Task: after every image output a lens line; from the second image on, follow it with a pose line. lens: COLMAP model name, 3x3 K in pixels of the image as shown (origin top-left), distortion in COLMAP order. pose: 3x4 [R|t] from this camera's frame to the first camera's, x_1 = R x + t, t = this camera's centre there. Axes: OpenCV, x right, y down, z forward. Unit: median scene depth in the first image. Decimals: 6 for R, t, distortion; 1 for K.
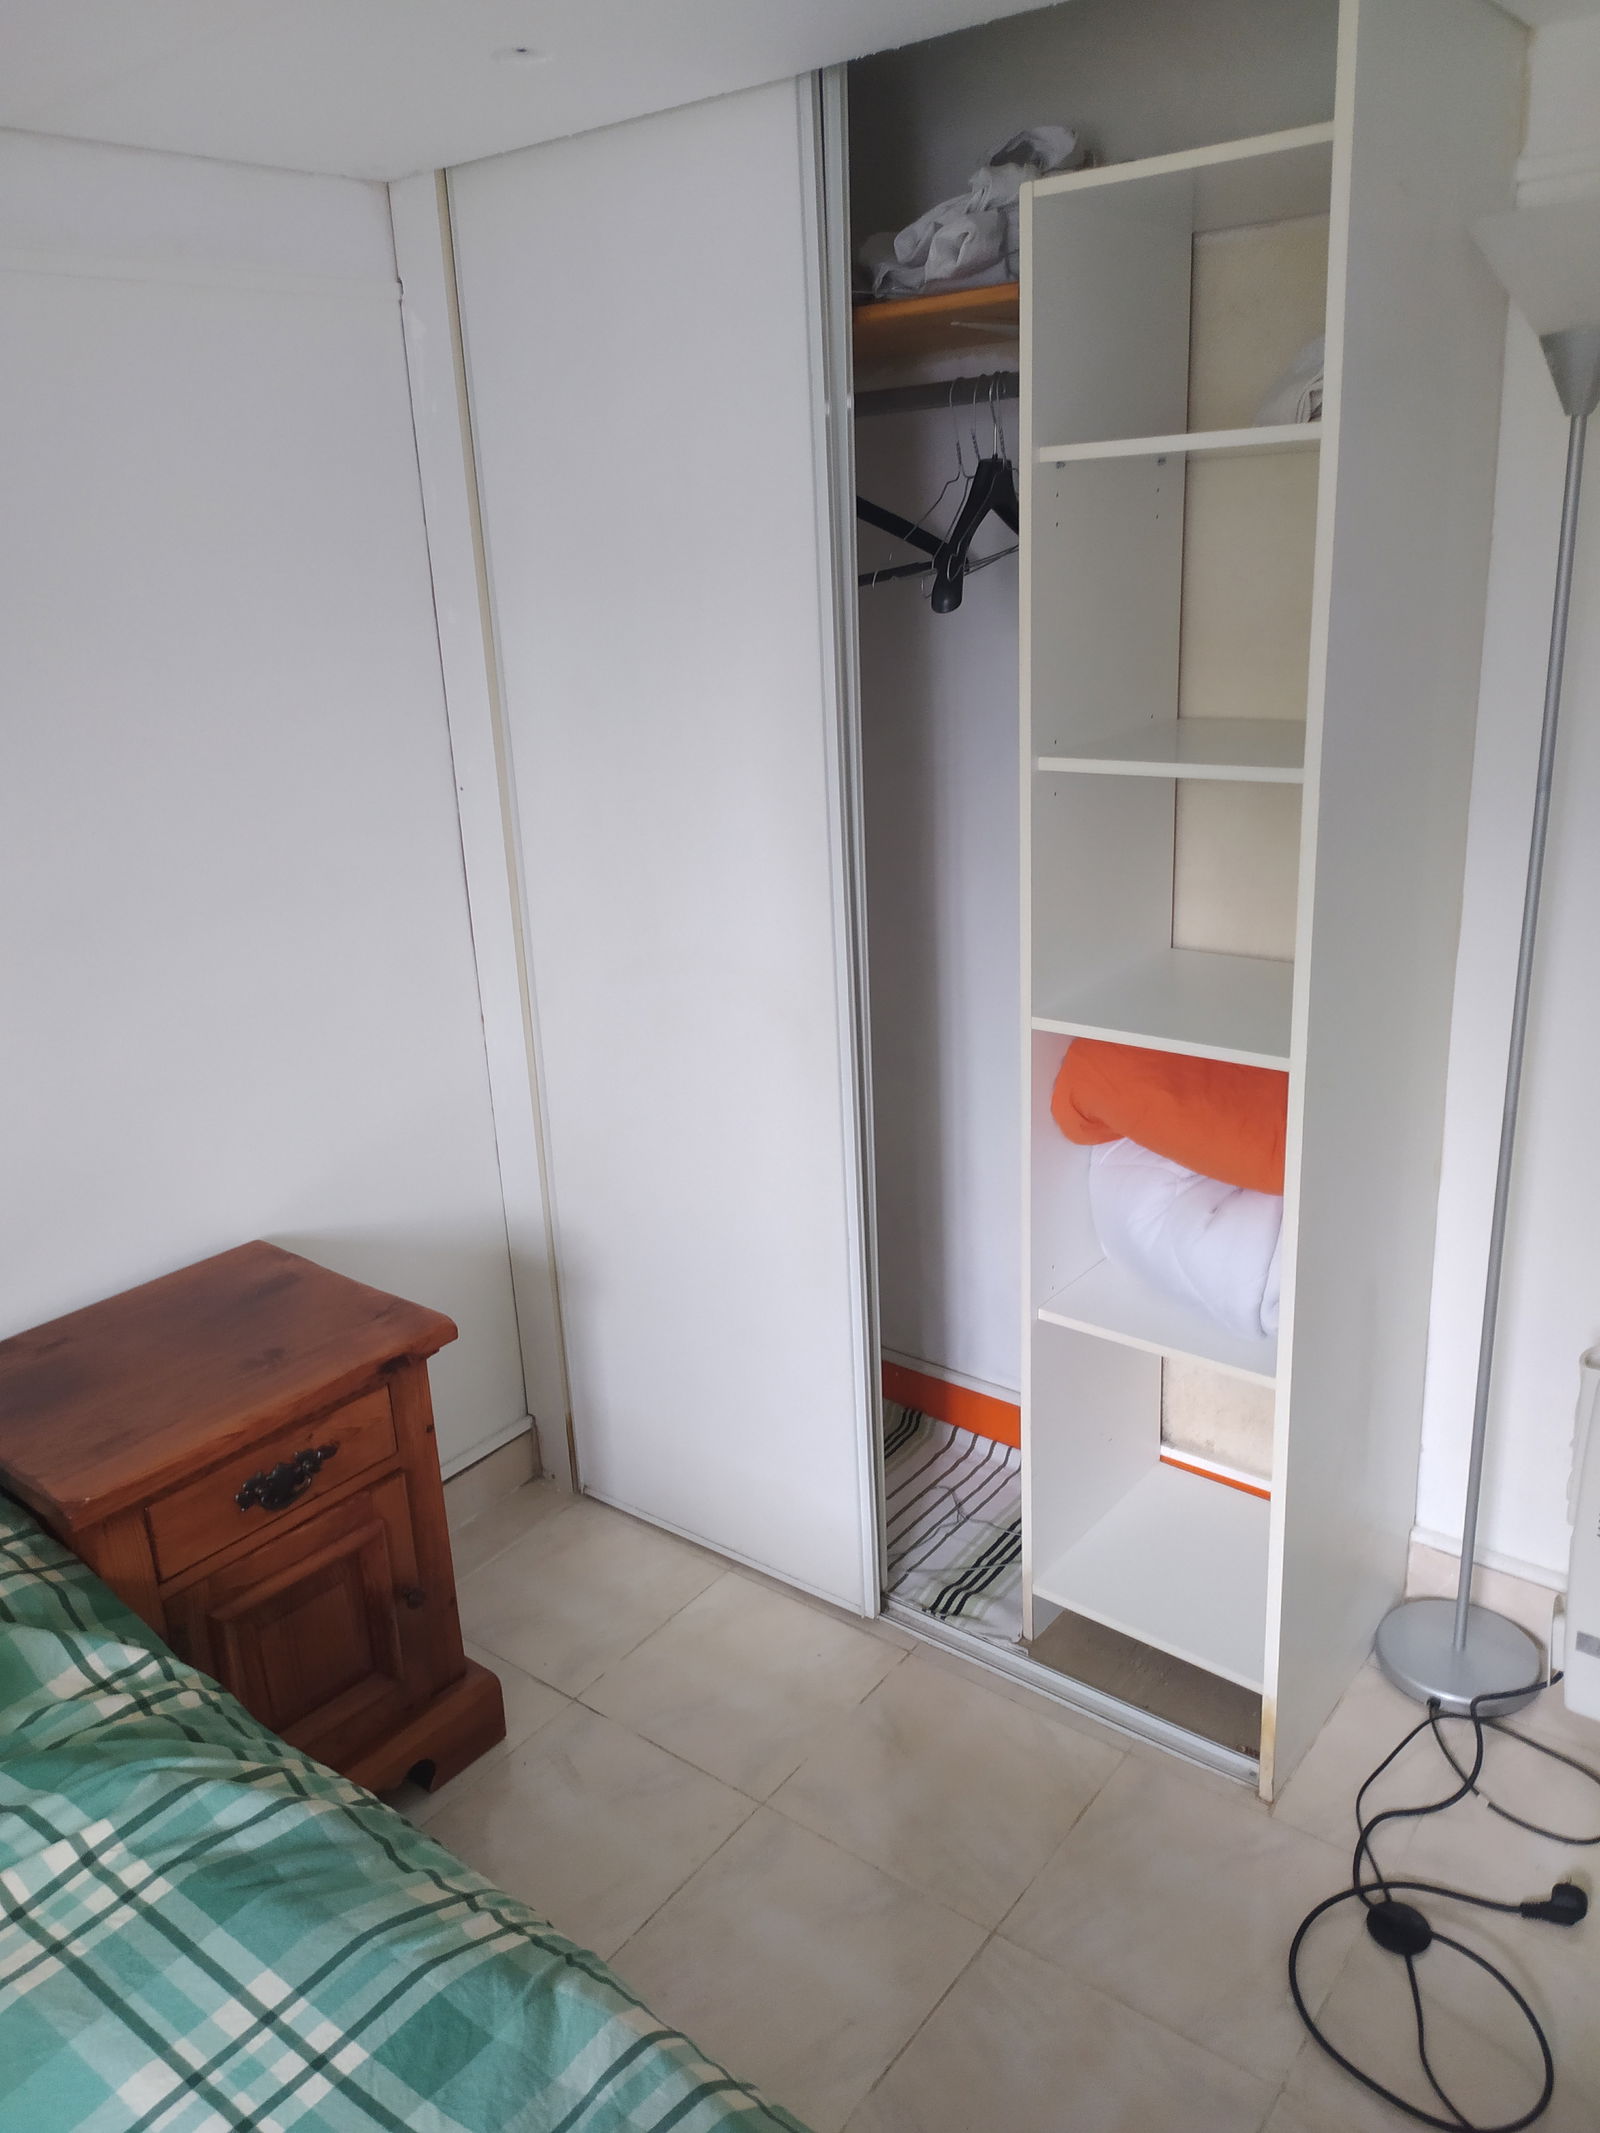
lens RADIAL K [[1611.9, 0, 739.9], [0, 1611.9, 1059.3], [0, 0, 1]] dist [-0.004502, 0.012320]
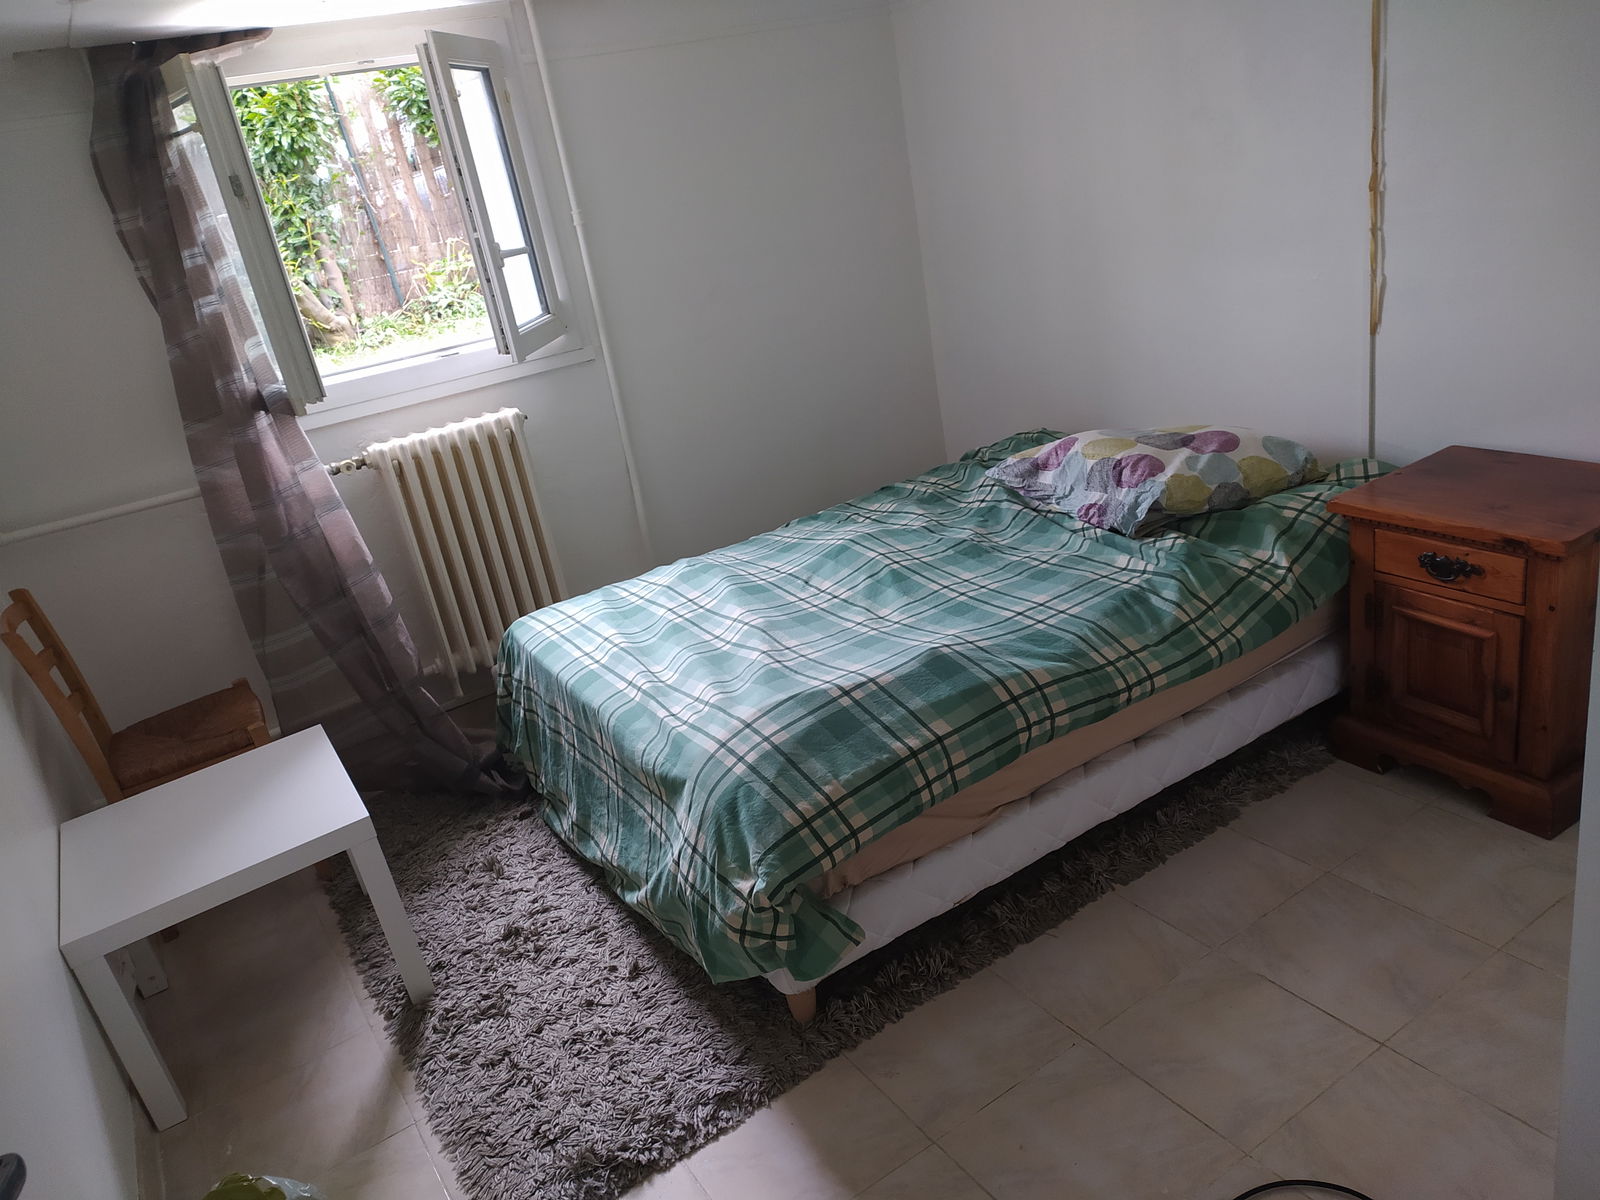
lens RADIAL K [[1202.3, 0, 800.0], [0, 1202.3, 600.0], [0, 0, 1]] dist [0.072778, -0.080842]
pose [[-0.300224, 0.446192, -0.843077, 1.314614], [-0.113998, 0.860732, 0.496131, -0.348260], [0.947032, 0.245060, -0.207548, 0.795646]]
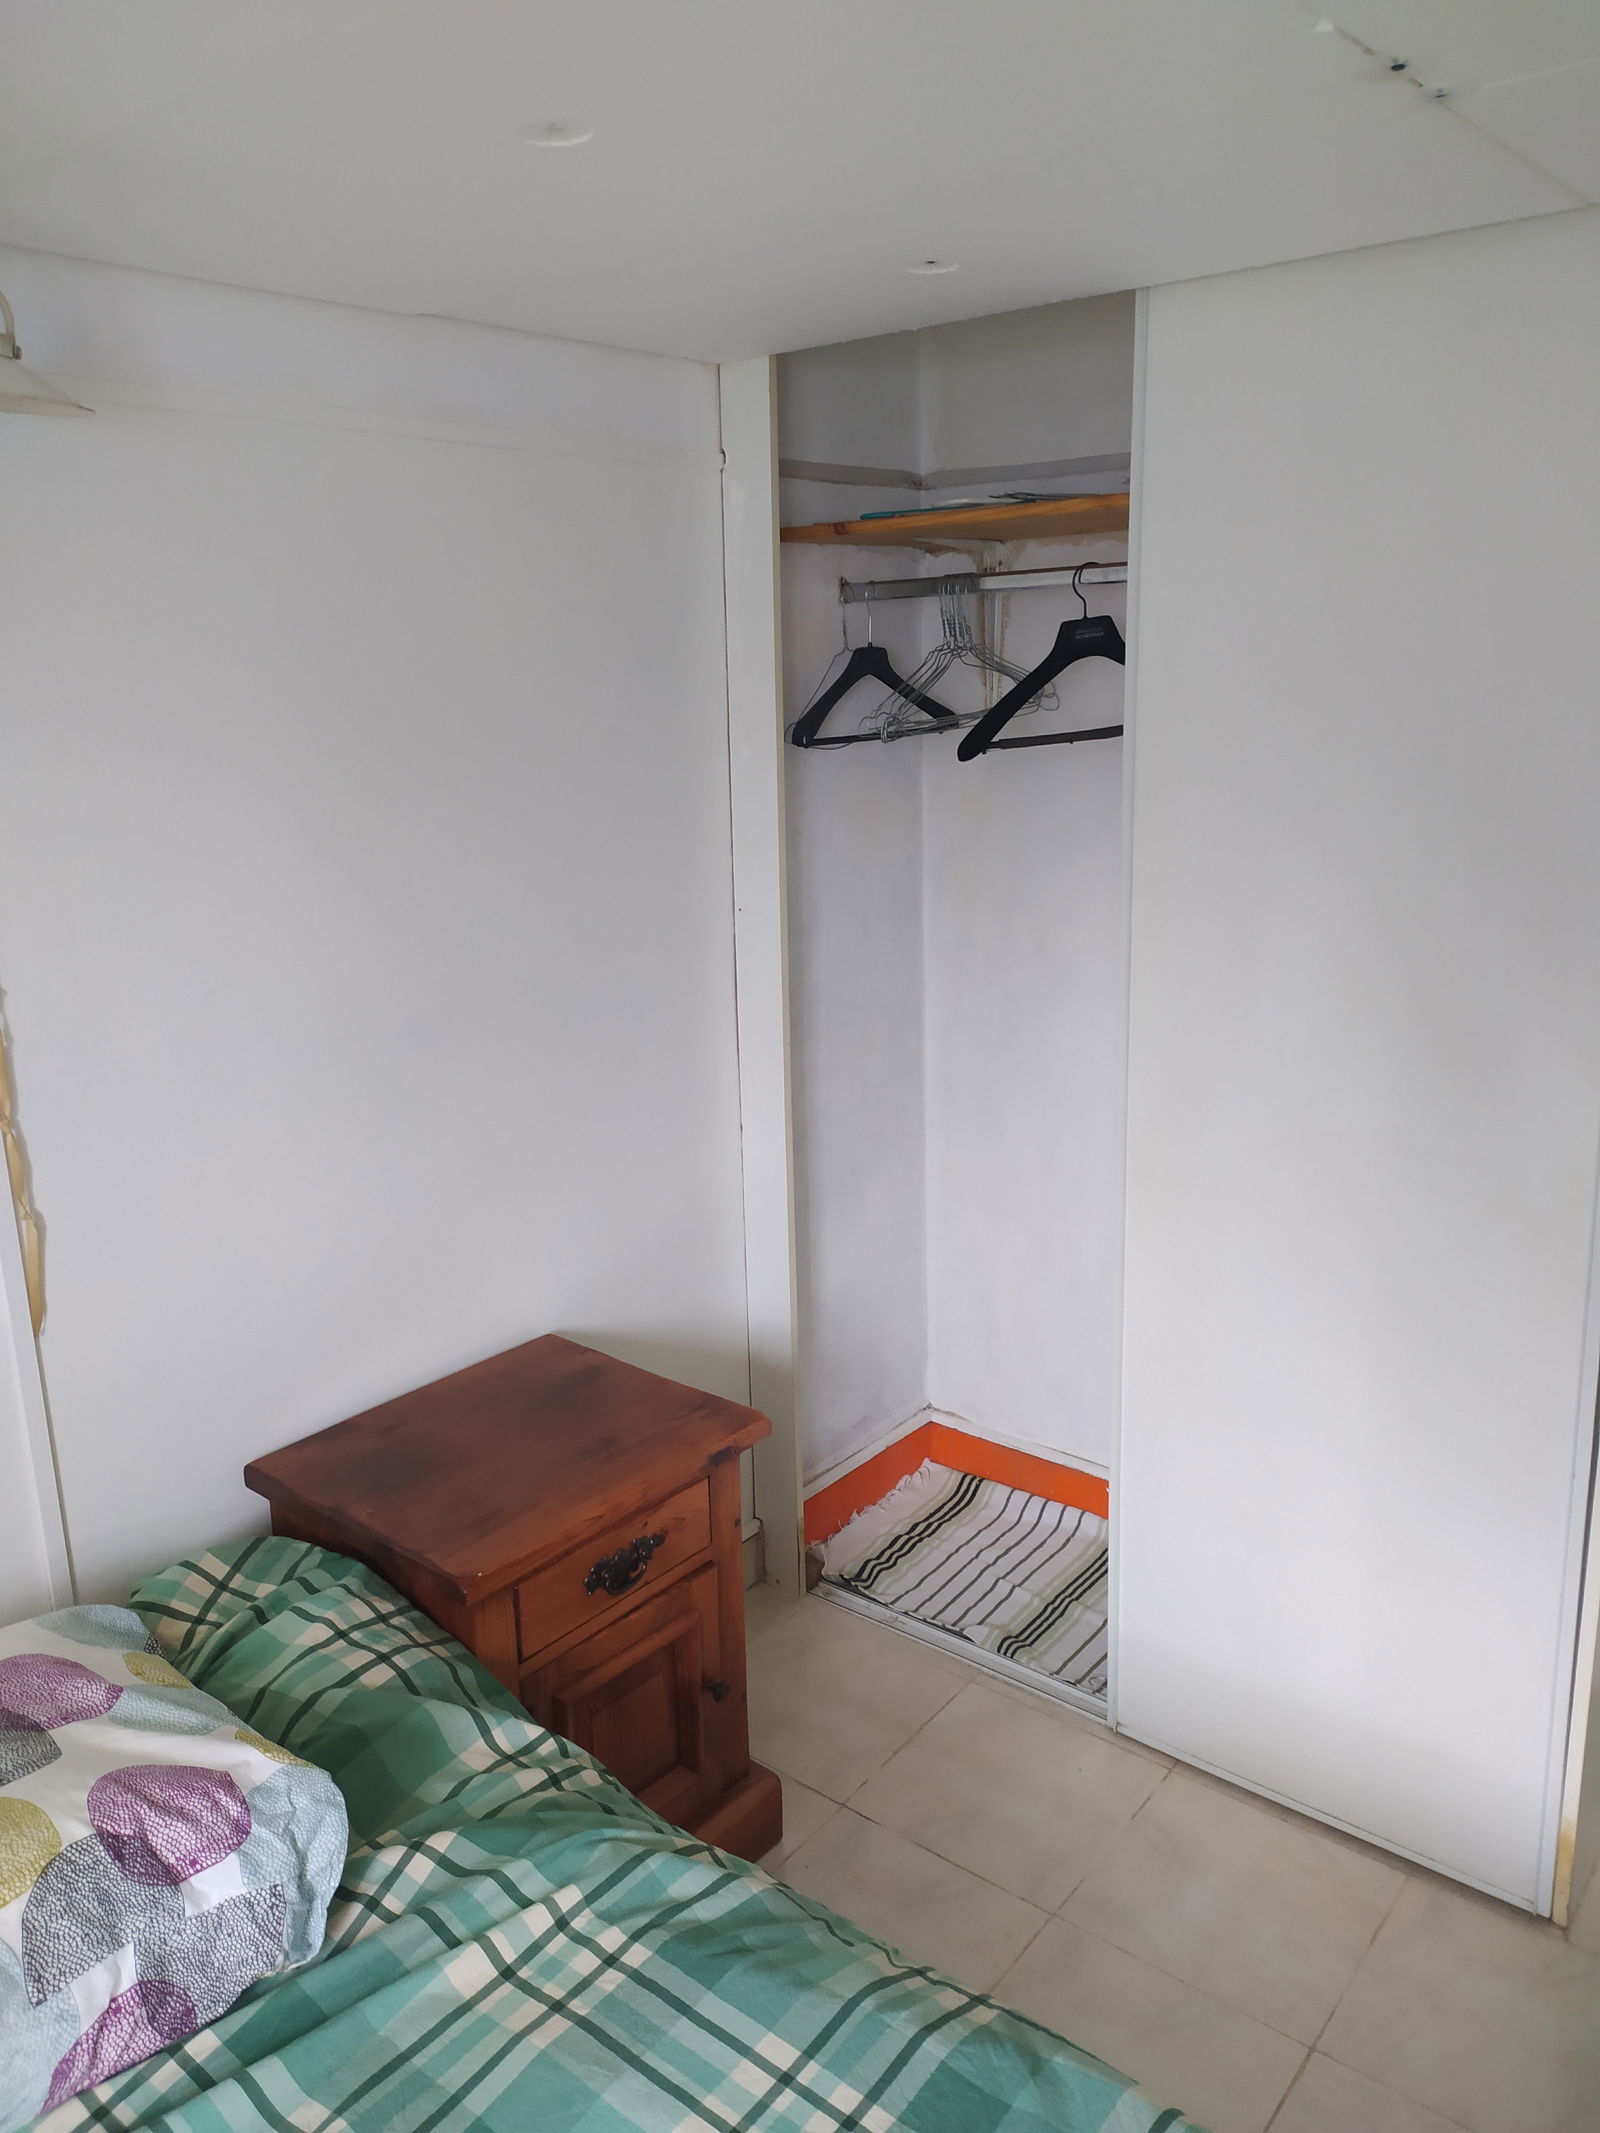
lens RADIAL K [[1602.9, 0, 782.0], [0, 1602.9, 1055.3], [0, 0, 1]] dist [0.072778, -0.080842]
pose [[0.999189, 0.038194, 0.012785, -0.265945], [-0.037098, 0.996334, -0.077089, 0.012489], [-0.015683, 0.076552, 0.996942, -0.081306]]
